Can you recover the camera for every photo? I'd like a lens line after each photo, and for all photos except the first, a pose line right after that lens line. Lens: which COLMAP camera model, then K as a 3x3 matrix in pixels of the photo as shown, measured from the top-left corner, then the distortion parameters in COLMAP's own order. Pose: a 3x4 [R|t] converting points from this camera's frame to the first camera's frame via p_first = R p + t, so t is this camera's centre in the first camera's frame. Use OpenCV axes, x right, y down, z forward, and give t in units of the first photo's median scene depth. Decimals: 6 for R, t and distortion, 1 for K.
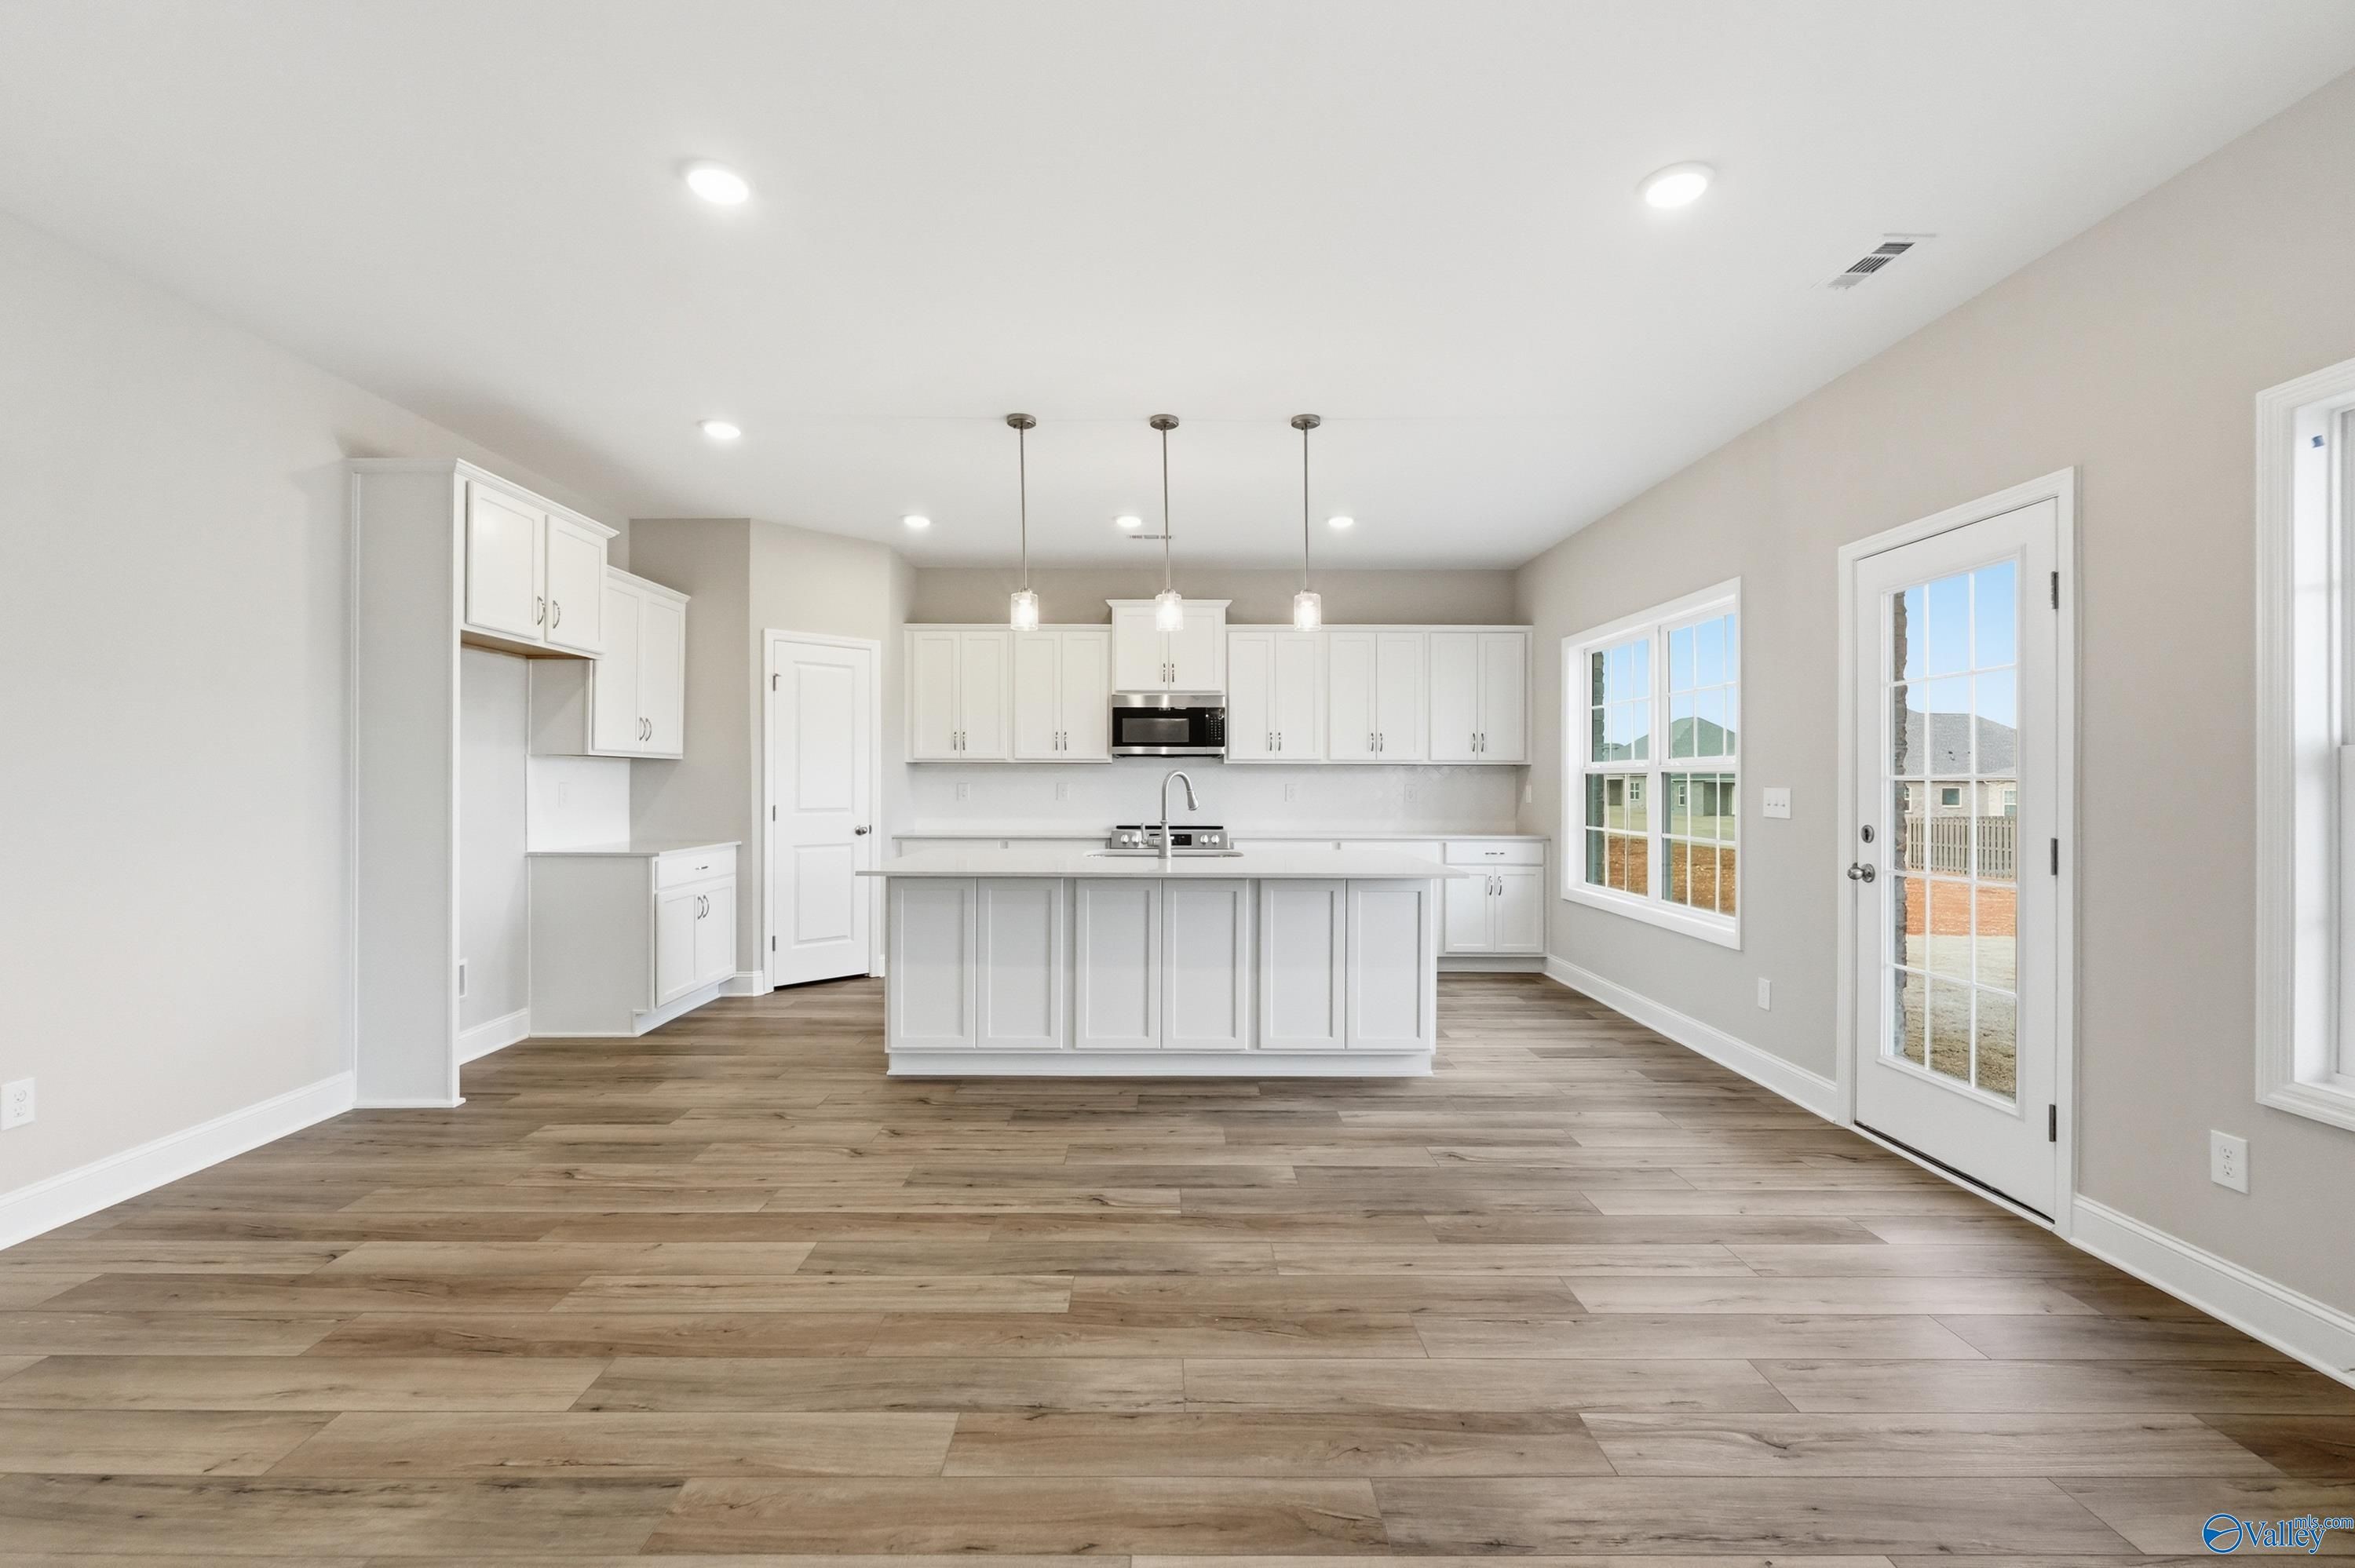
lens RADIAL K [[976.9, 0, 1175.3], [0, 976.9, 774.9], [0, 0, 1]] dist [-0.004794, -0.000203]
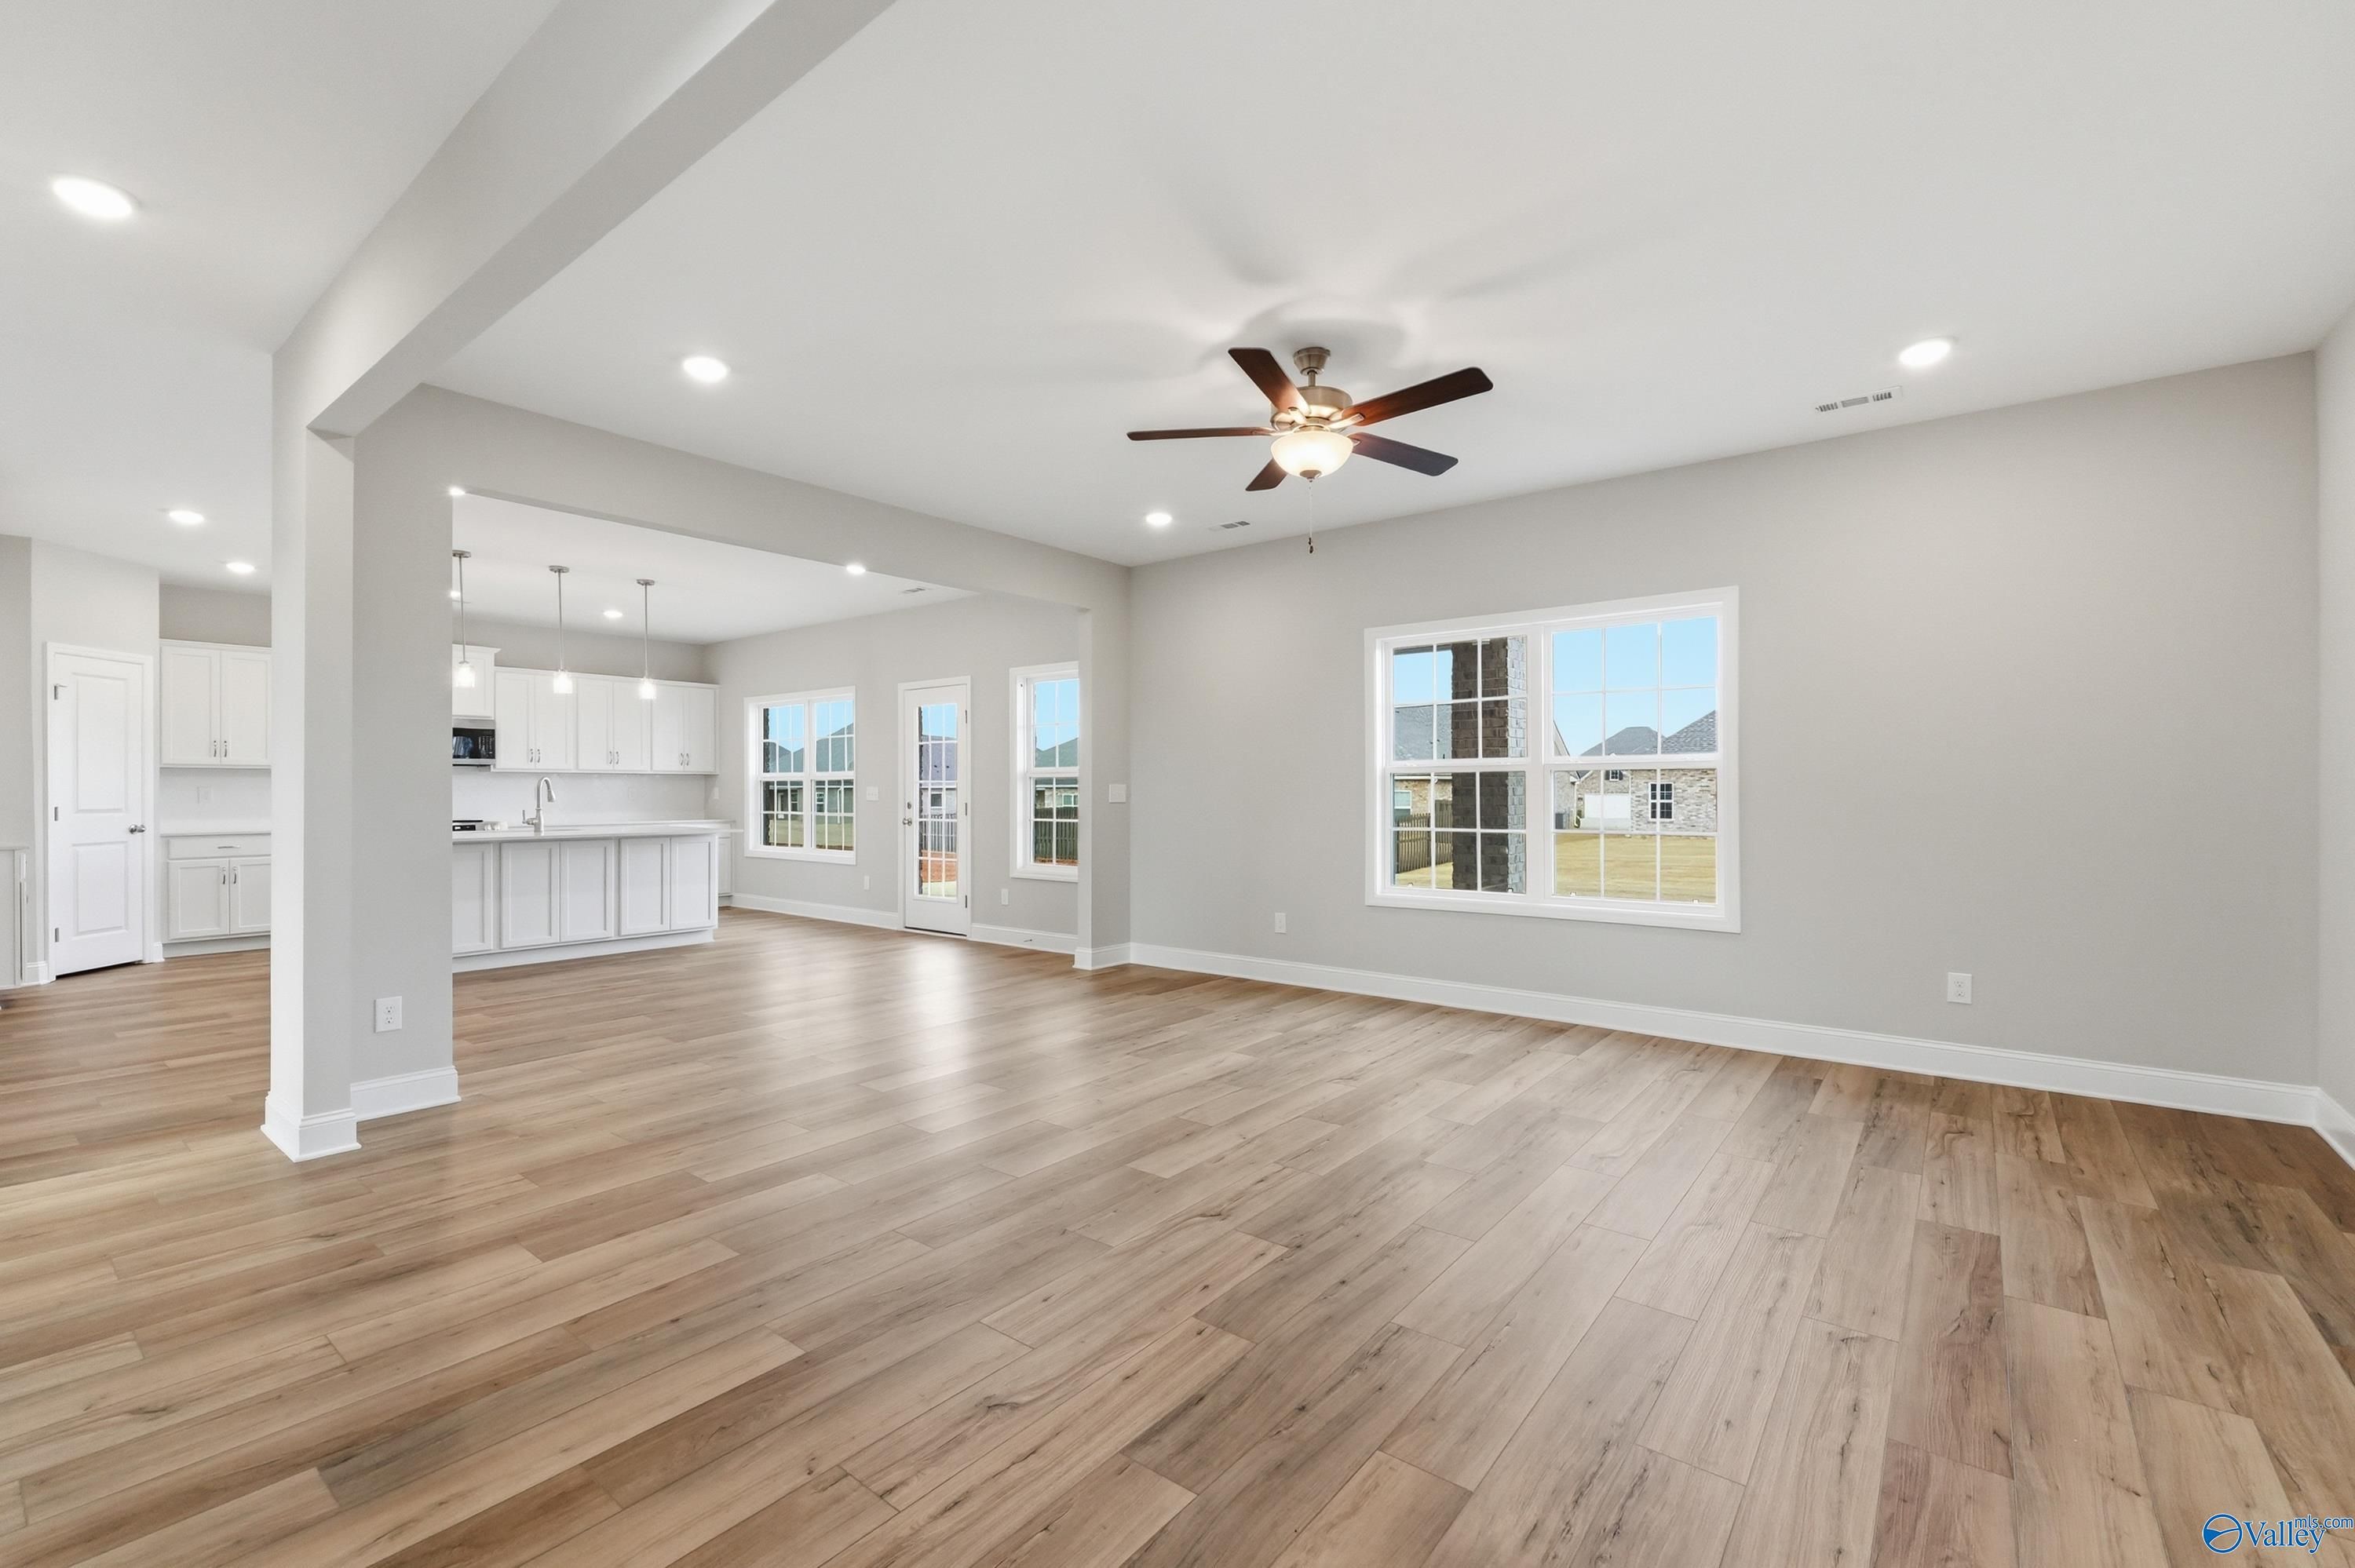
lens RADIAL K [[1014.2, 0, 1173.8], [0, 1014.2, 795.7], [0, 0, 1]] dist [-0.002048, -0.000180]
pose [[0.619492, -0.007464, 0.784968, -0.486240], [-0.001816, 0.999938, 0.010942, 0.004500], [-0.785001, -0.008204, 0.619440, -0.608286]]
